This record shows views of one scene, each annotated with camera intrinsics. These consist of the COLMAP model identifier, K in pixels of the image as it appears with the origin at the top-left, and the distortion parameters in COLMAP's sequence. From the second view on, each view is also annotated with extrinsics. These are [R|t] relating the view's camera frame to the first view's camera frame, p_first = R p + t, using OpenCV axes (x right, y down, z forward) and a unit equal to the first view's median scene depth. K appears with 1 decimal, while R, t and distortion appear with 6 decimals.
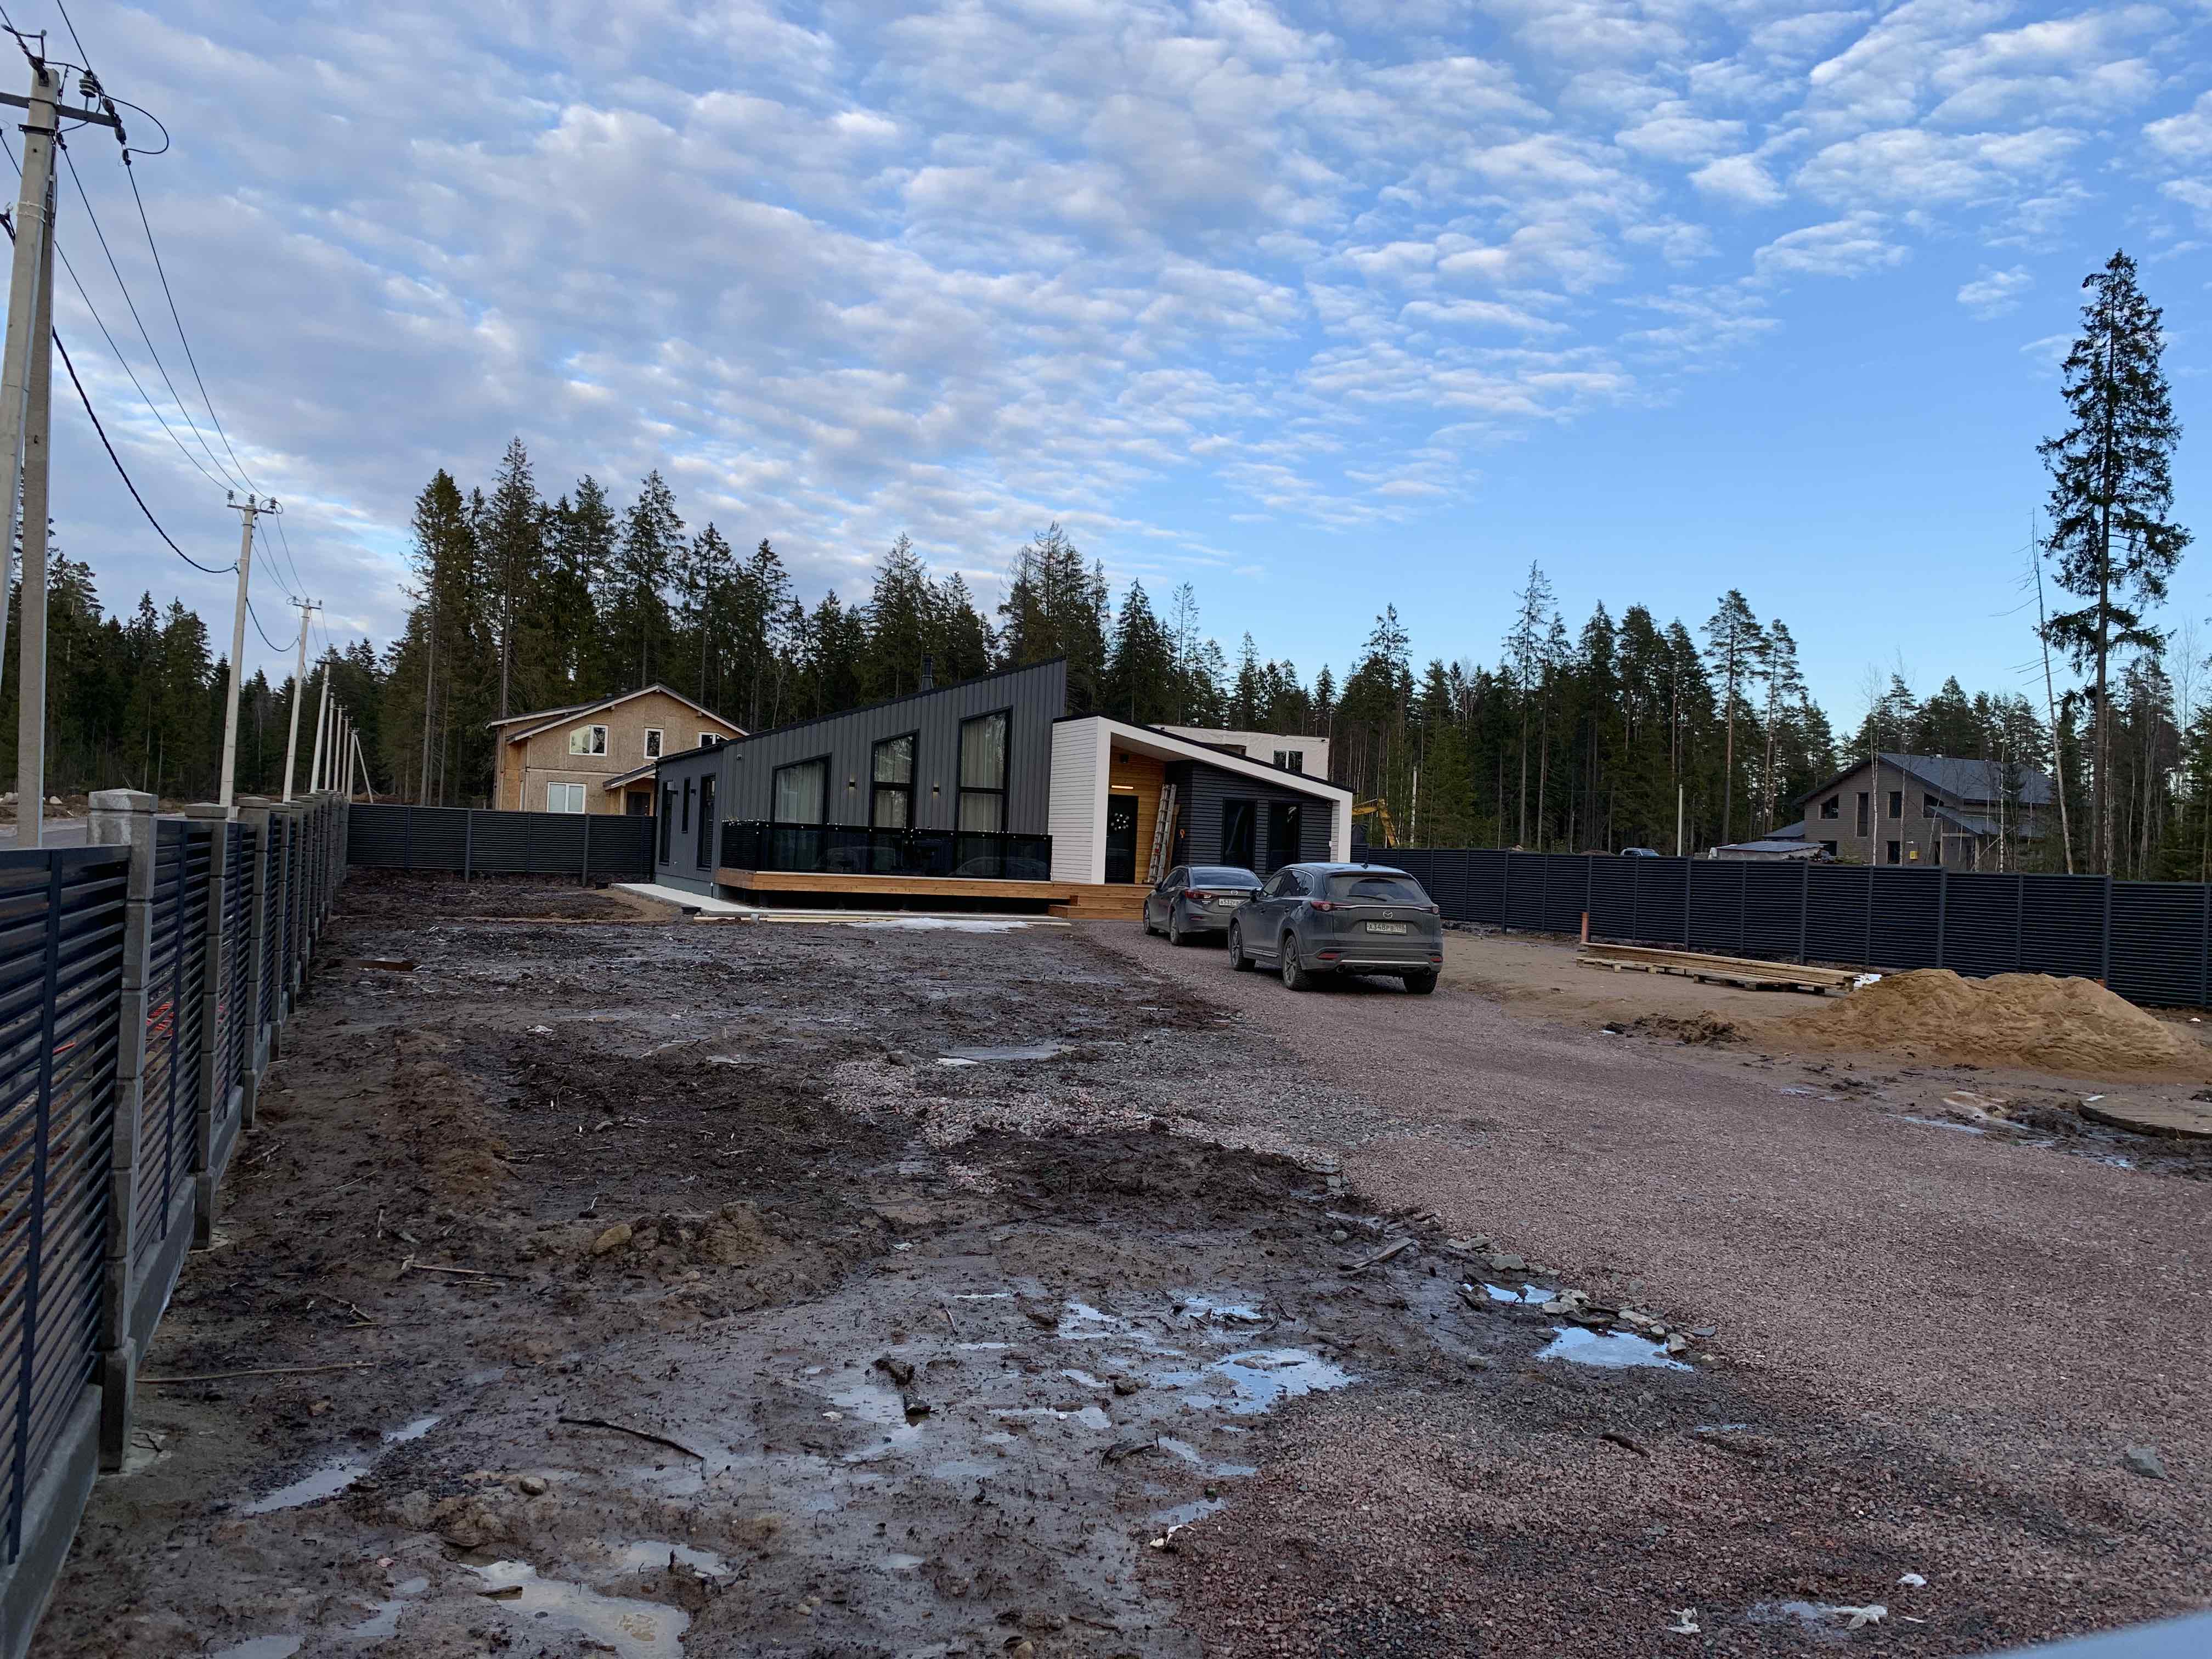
lens RADIAL K [[1680.6, 0, 1106.0], [0, 1680.6, 829.5], [0, 0, 1]] dist [-0.000832, 0.000300]
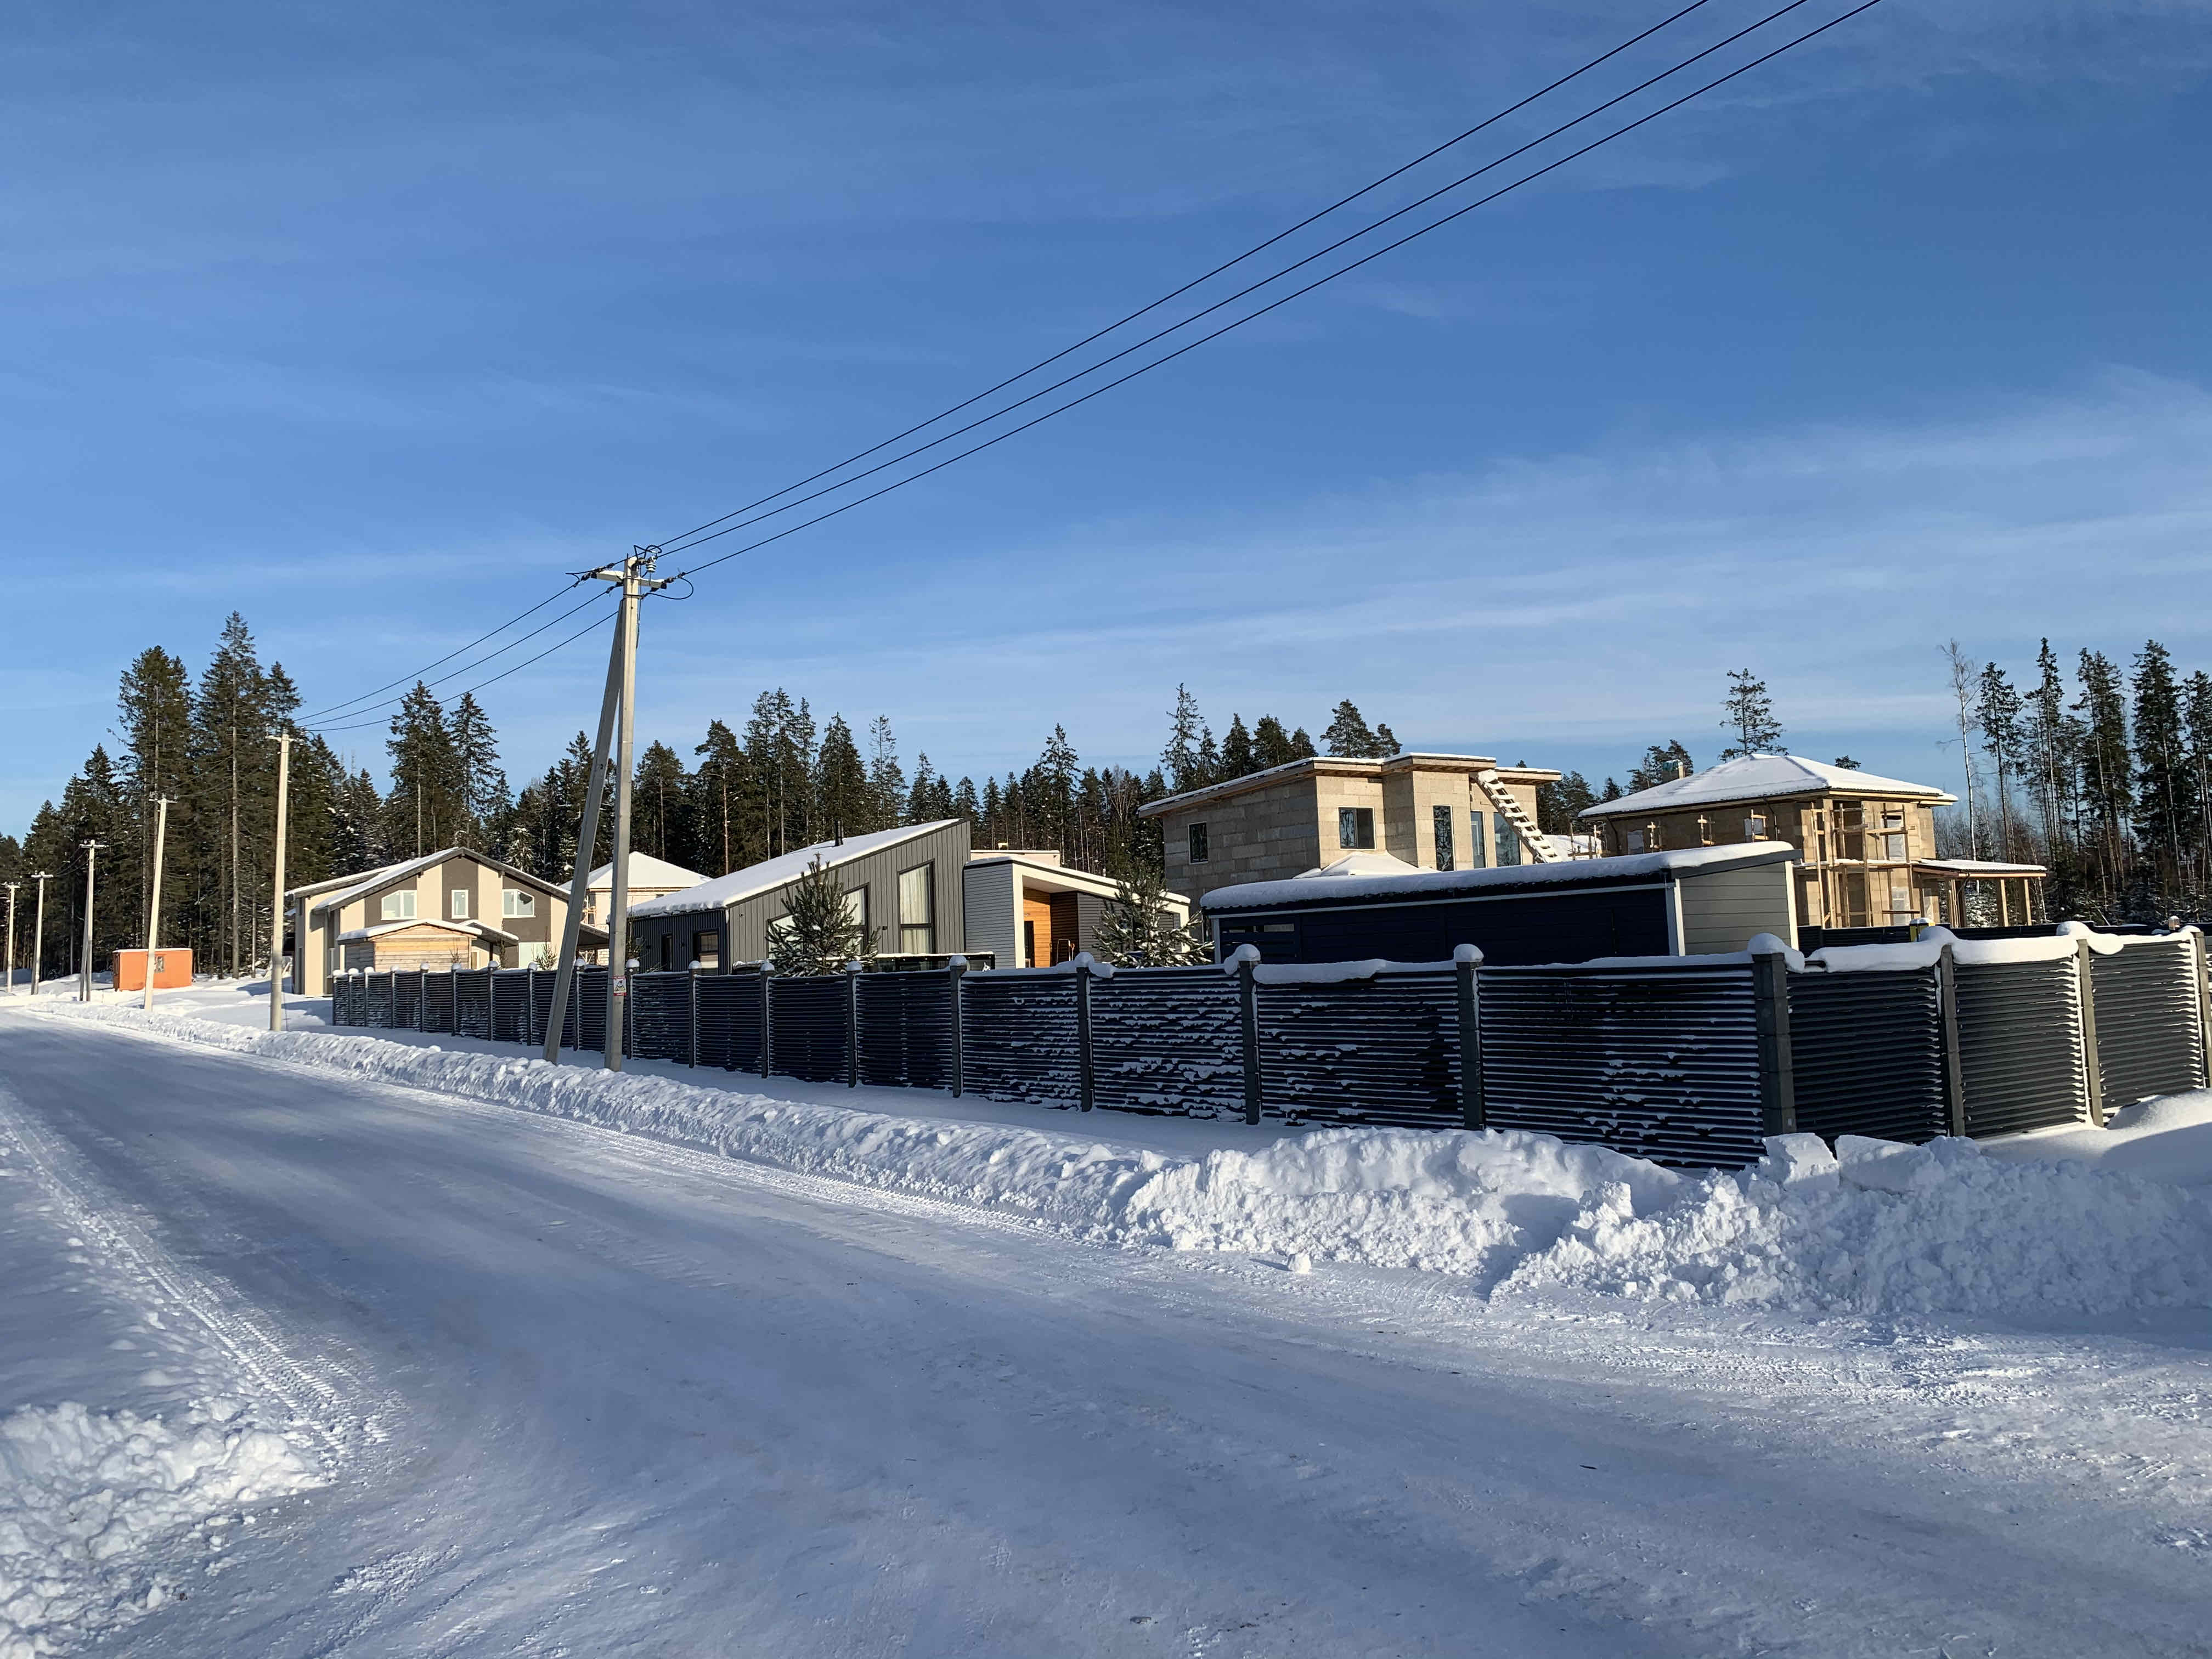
lens RADIAL K [[1680.6, 0, 1106.0], [0, 1680.6, 829.5], [0, 0, 1]] dist [-0.000832, 0.000300]
pose [[0.973851, -0.062777, 0.218341, -0.051026], [0.075848, 0.995763, -0.051999, -0.003846], [-0.214152, 0.067201, 0.974486, -0.103356]]
